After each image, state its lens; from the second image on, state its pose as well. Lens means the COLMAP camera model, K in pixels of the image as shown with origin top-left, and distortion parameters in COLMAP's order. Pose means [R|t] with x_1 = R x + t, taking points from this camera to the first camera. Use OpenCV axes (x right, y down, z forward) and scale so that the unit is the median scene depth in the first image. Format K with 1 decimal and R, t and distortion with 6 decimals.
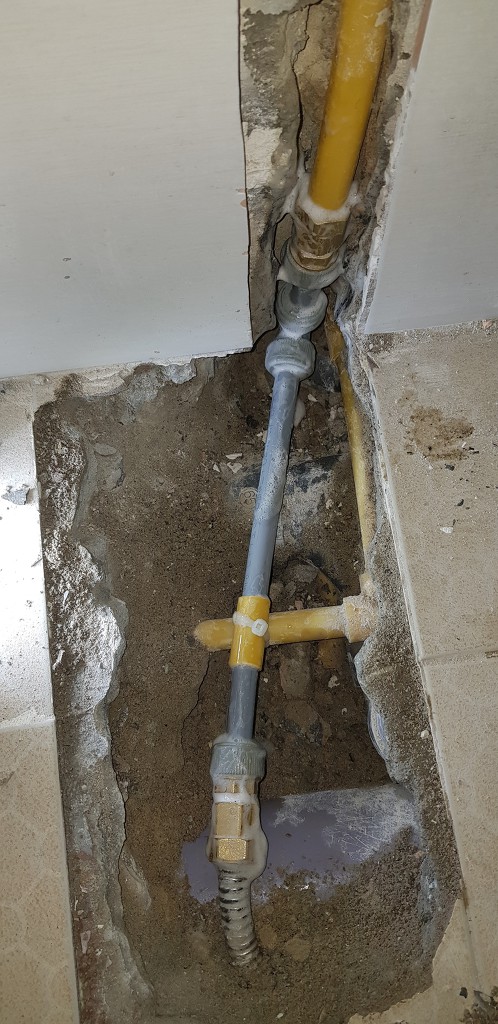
lens RADIAL K [[795.9, 0, 279.4], [0, 795.9, 510.8], [0, 0, 1]] dist [0.135347, -0.243496]
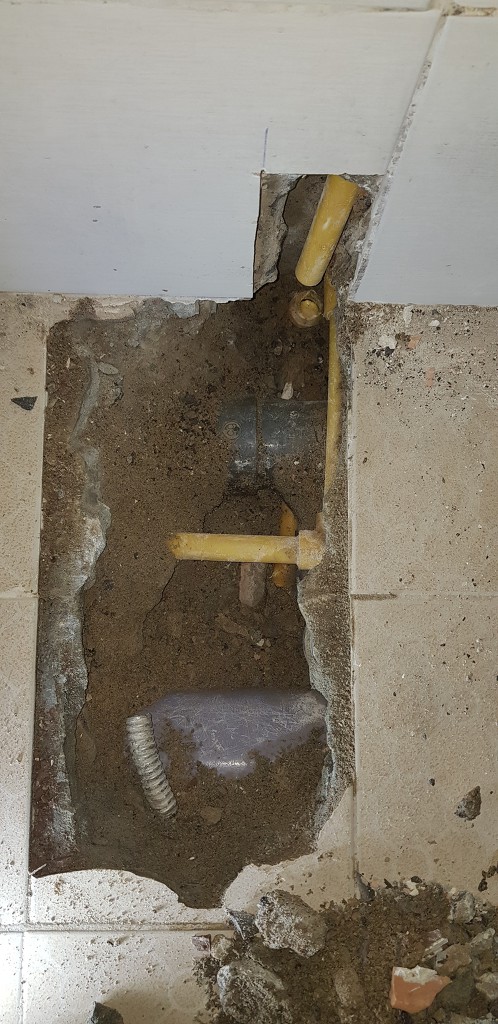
lens RADIAL K [[795.9, 0, 279.4], [0, 795.9, 510.8], [0, 0, 1]] dist [0.135347, -0.243496]
pose [[0.988475, 0.149220, 0.025488, 0.019577], [-0.151166, 0.981949, 0.113685, -0.048306], [-0.008064, -0.116228, 0.993190, -0.142113]]
